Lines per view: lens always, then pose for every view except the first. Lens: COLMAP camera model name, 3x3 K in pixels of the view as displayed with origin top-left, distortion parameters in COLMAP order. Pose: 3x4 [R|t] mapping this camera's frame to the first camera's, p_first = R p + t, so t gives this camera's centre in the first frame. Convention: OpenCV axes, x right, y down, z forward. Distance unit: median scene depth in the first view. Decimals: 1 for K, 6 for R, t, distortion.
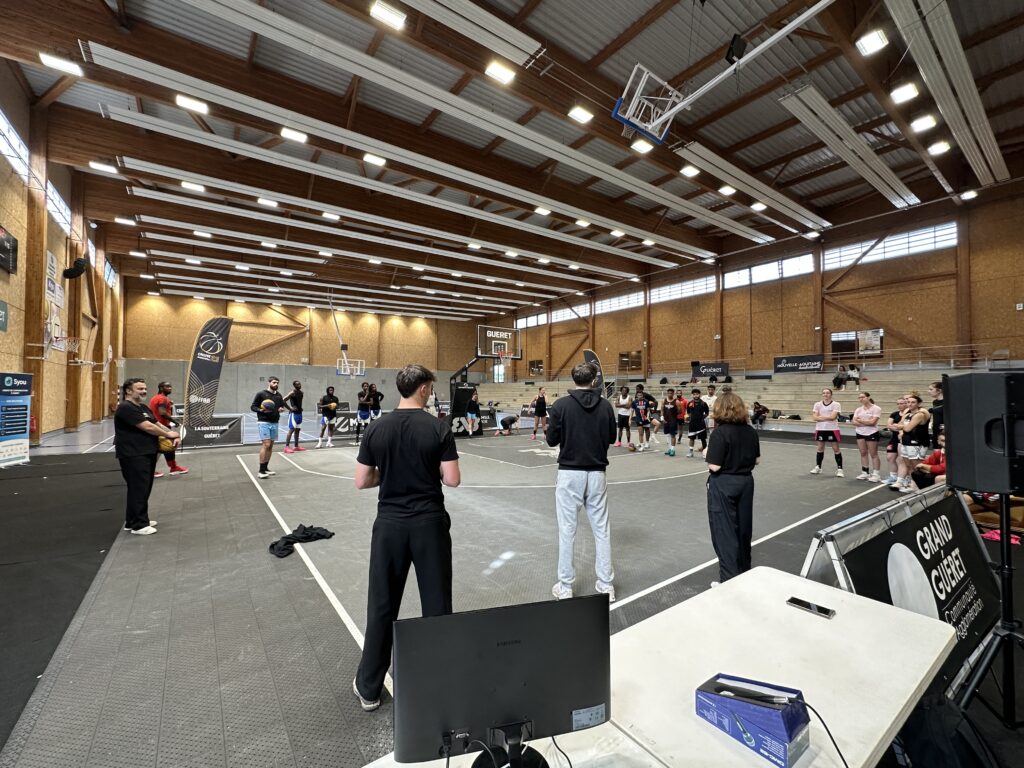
lens RADIAL K [[429.8, 0, 513.5], [0, 429.8, 387.8], [0, 0, 1]] dist [0.017368, 0.000307]
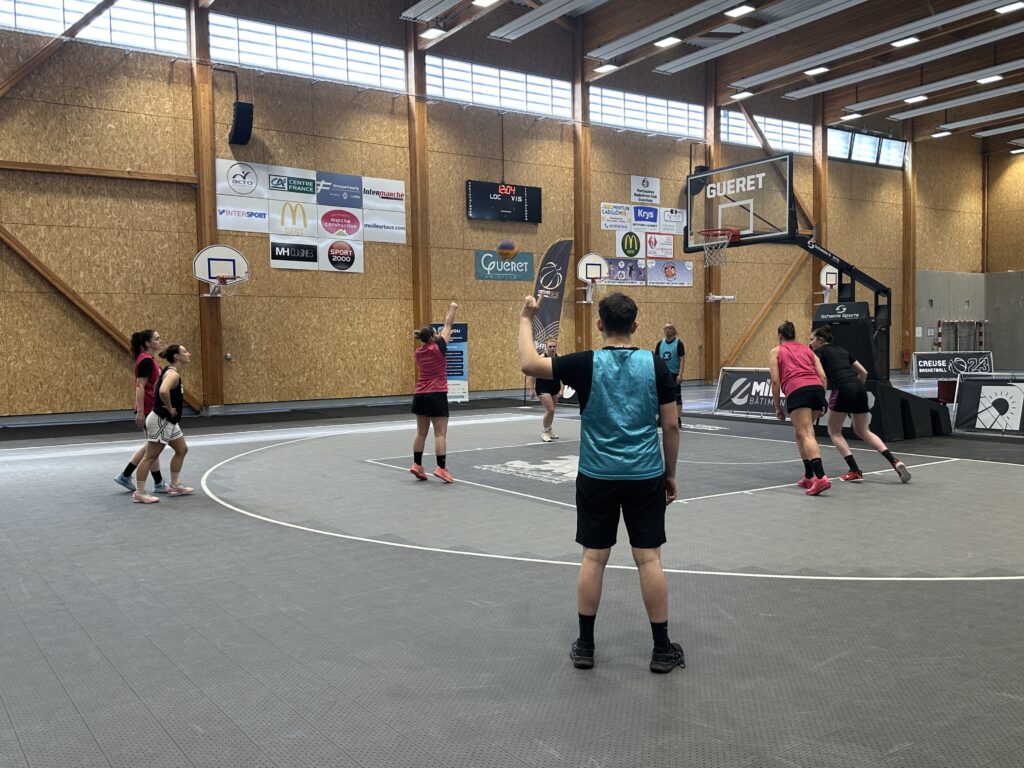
lens RADIAL K [[930.3, 0, 517.0], [0, 930.3, 394.9], [0, 0, 1]] dist [0.113606, -0.188391]
pose [[-0.025378, 0.055439, -0.998140, 0.781420], [0.029790, 0.998060, 0.054677, 0.015854], [0.999234, -0.028347, -0.026980, 0.737955]]
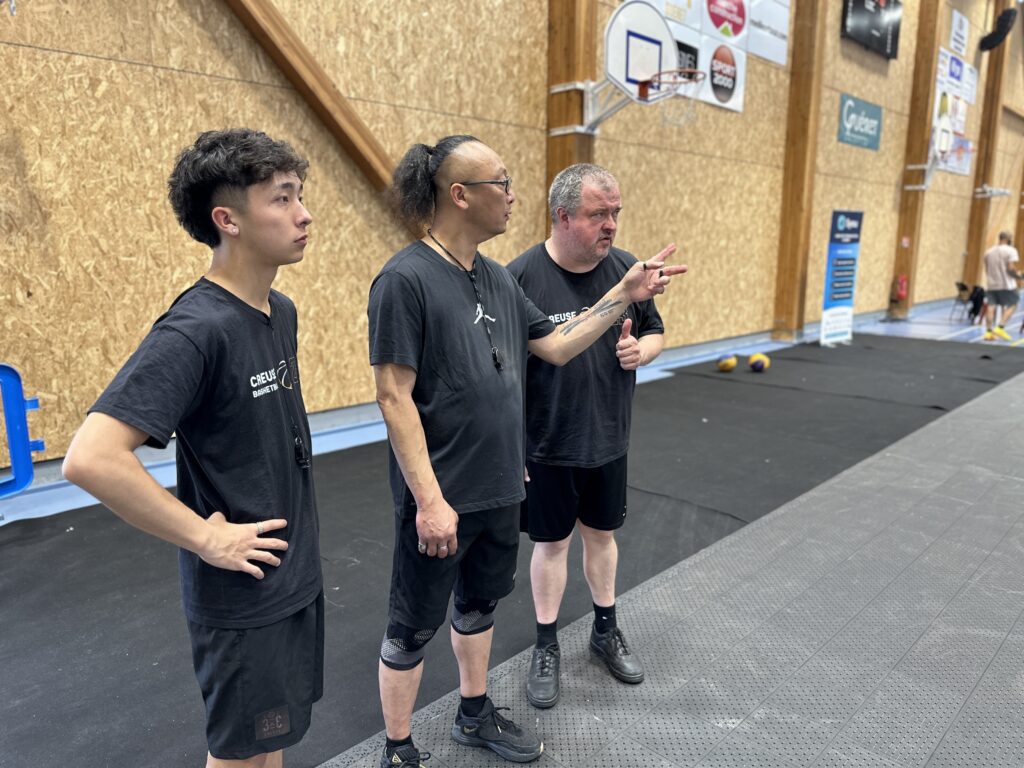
lens RADIAL K [[731.9, 0, 509.8], [0, 731.9, 394.0], [0, 0, 1]] dist [0.029348, -0.021178]
pose [[0.167975, 0.190984, -0.967114, -0.035744], [0.017979, 0.980297, 0.196710, 0.007269], [0.985627, -0.050430, 0.161232, 0.166054]]
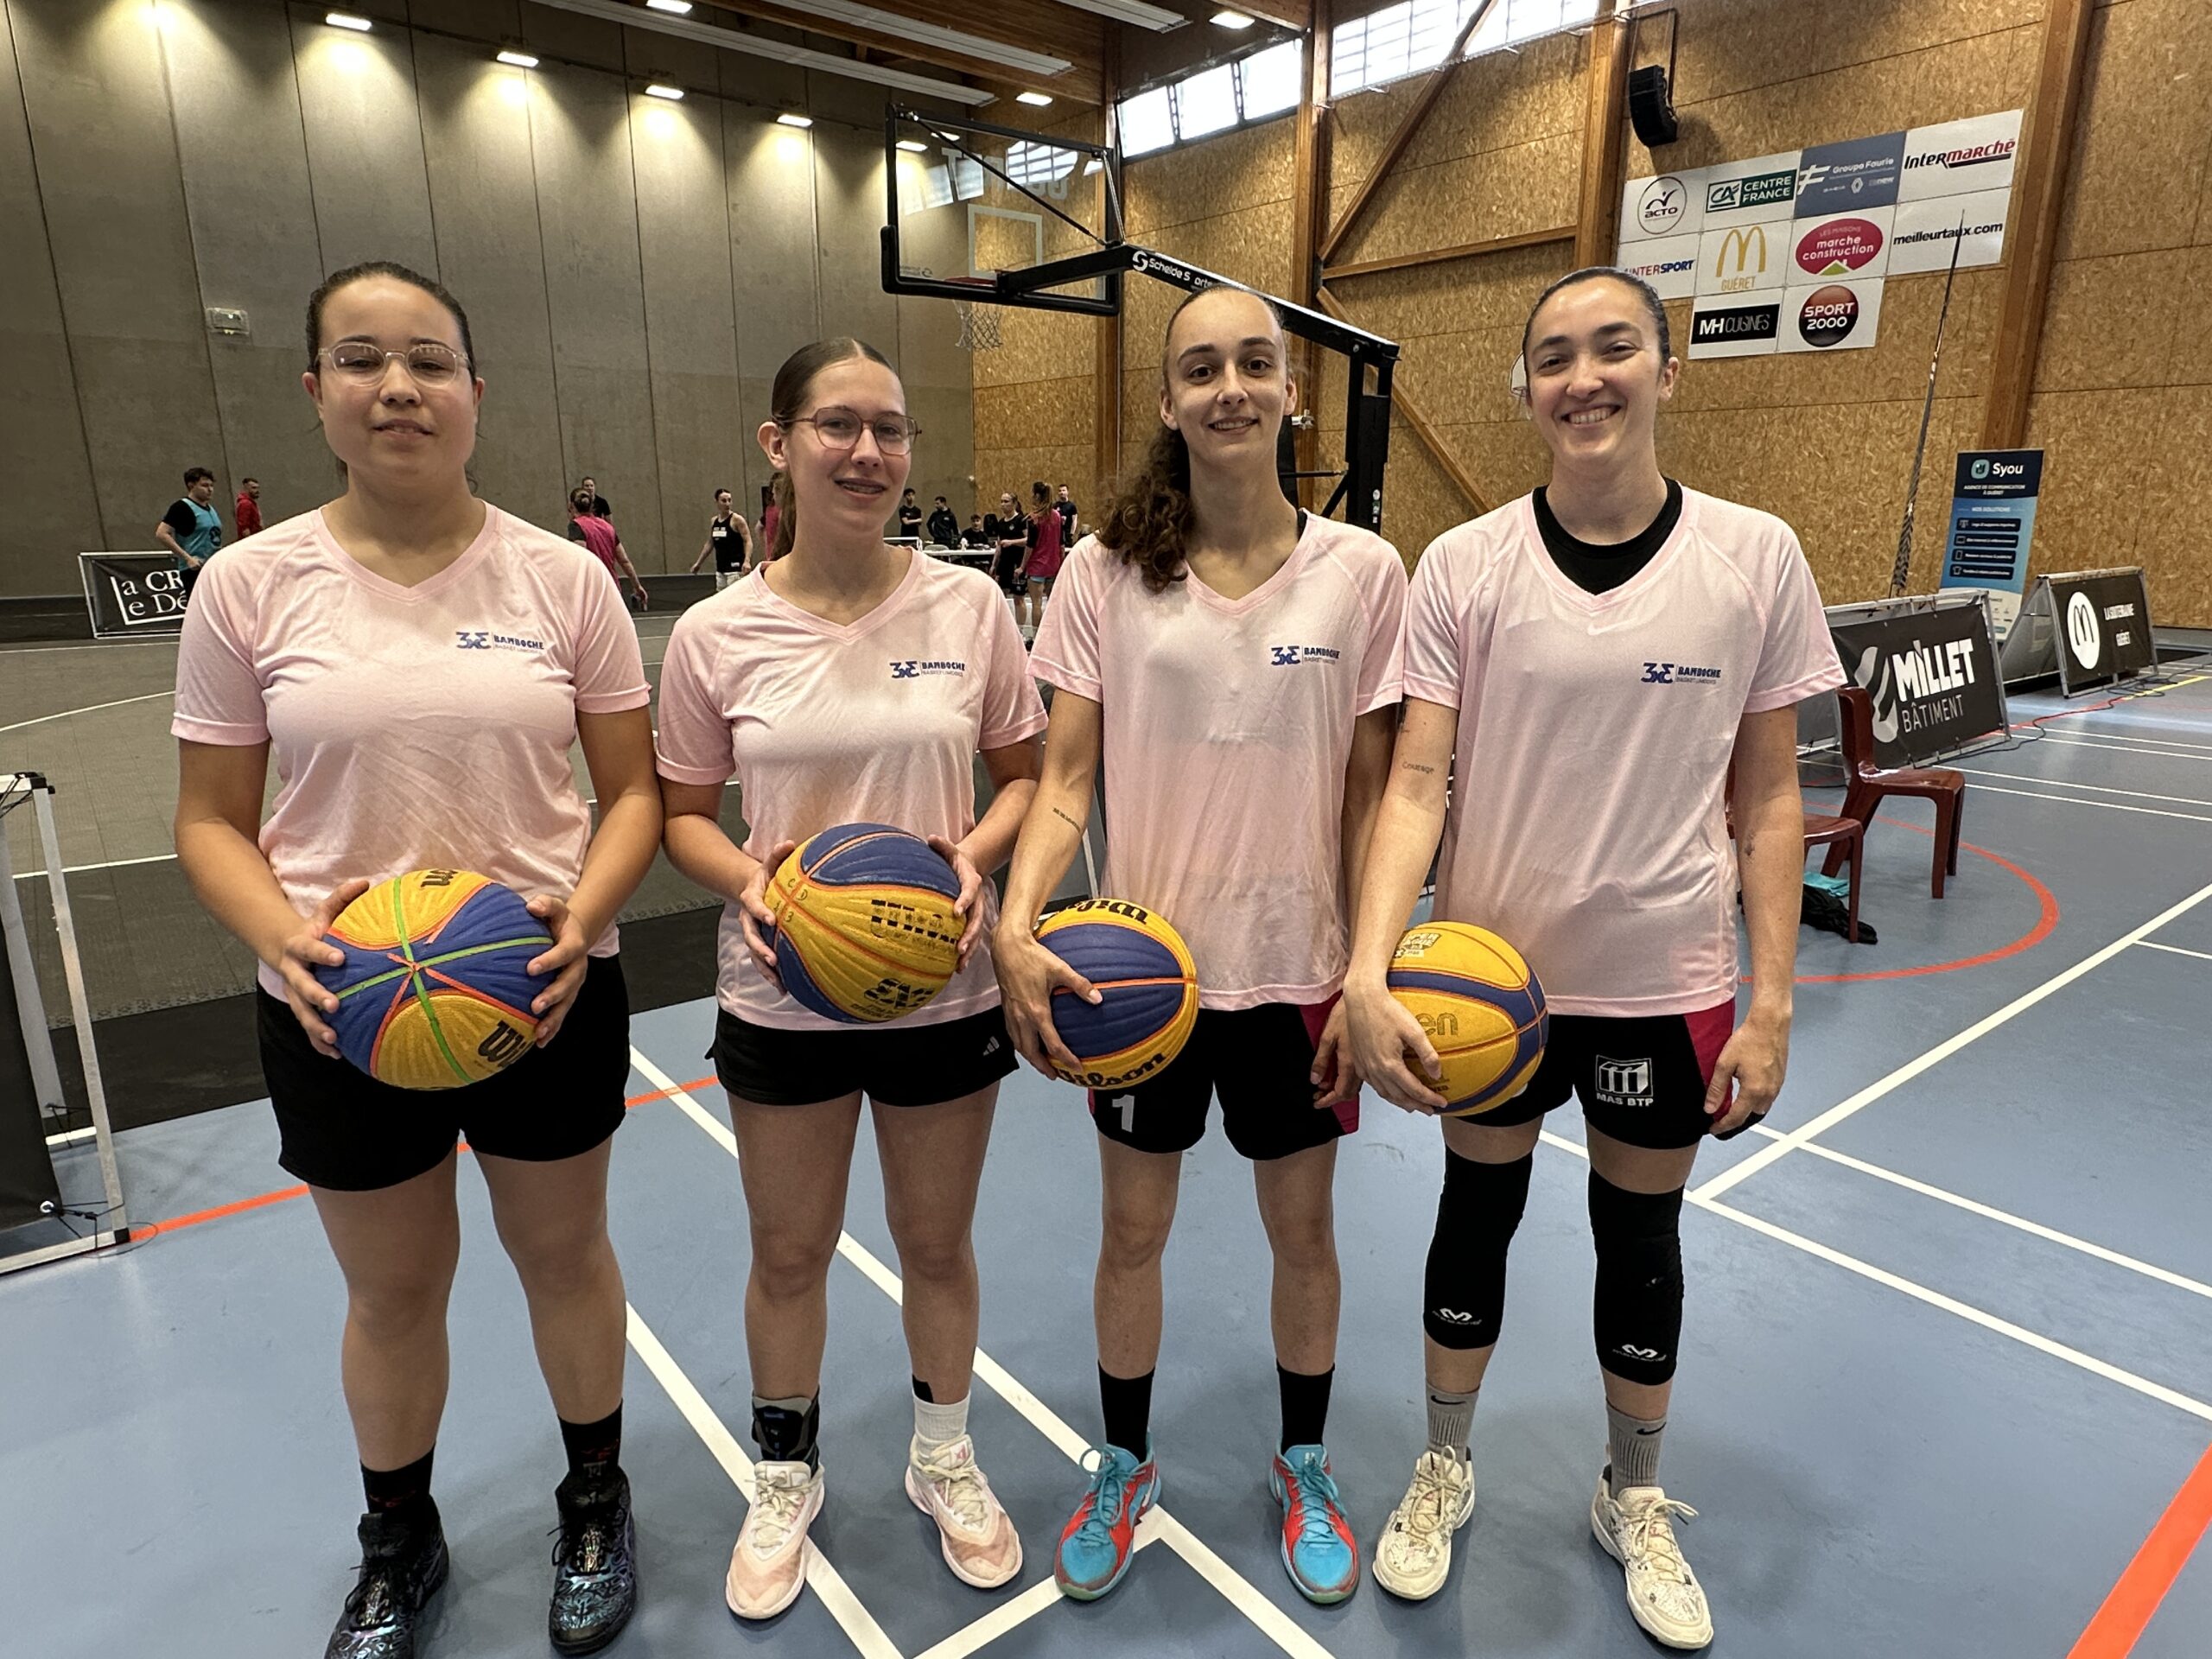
lens RADIAL K [[1333.2, 0, 1025.8], [0, 1333.2, 861.4], [0, 0, 1]] dist [-0.029649, 0.010311]
pose [[-0.999992, 0.003587, -0.001951, -0.019988], [0.003003, 0.969835, 0.243744, 0.029956], [0.002767, 0.243736, -0.969838, 1.498483]]
